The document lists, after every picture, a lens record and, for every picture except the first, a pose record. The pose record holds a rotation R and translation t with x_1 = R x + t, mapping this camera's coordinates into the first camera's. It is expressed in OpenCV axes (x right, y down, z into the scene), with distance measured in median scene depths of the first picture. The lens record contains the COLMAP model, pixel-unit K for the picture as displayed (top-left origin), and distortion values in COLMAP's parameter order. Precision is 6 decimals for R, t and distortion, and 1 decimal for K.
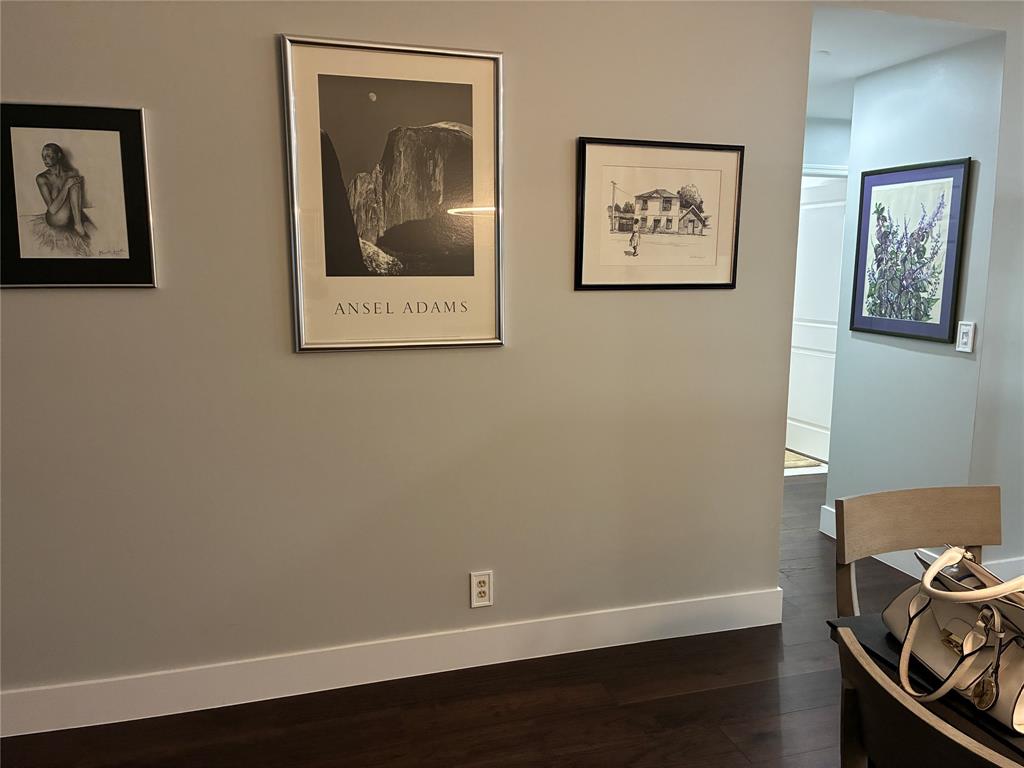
lens RADIAL K [[771.2, 0, 512.0], [0, 771.2, 384.0], [0, 0, 1]] dist [0.069948, -0.109215]
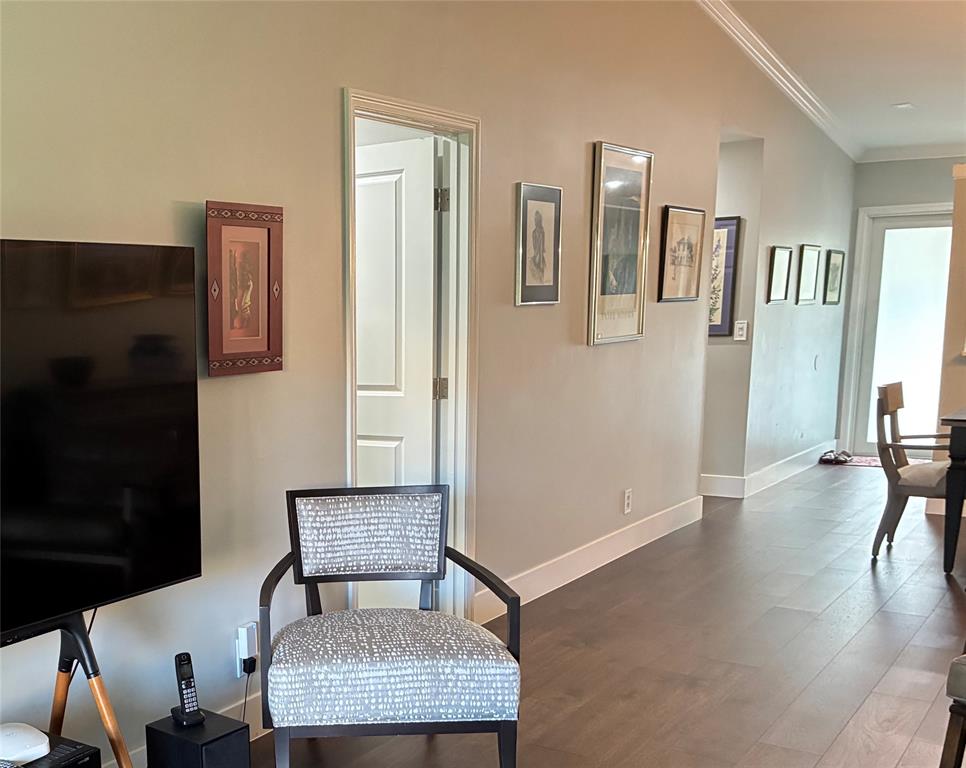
lens RADIAL K [[1108.6, 0, 245.6], [0, 1108.6, 529.4], [0, 0, 1]] dist [0.056143, -0.070573]
pose [[0.832347, -0.135422, 0.537457, -1.852574], [0.117035, 0.990770, 0.068393, 0.079915], [-0.541758, 0.005974, 0.840513, -0.437668]]
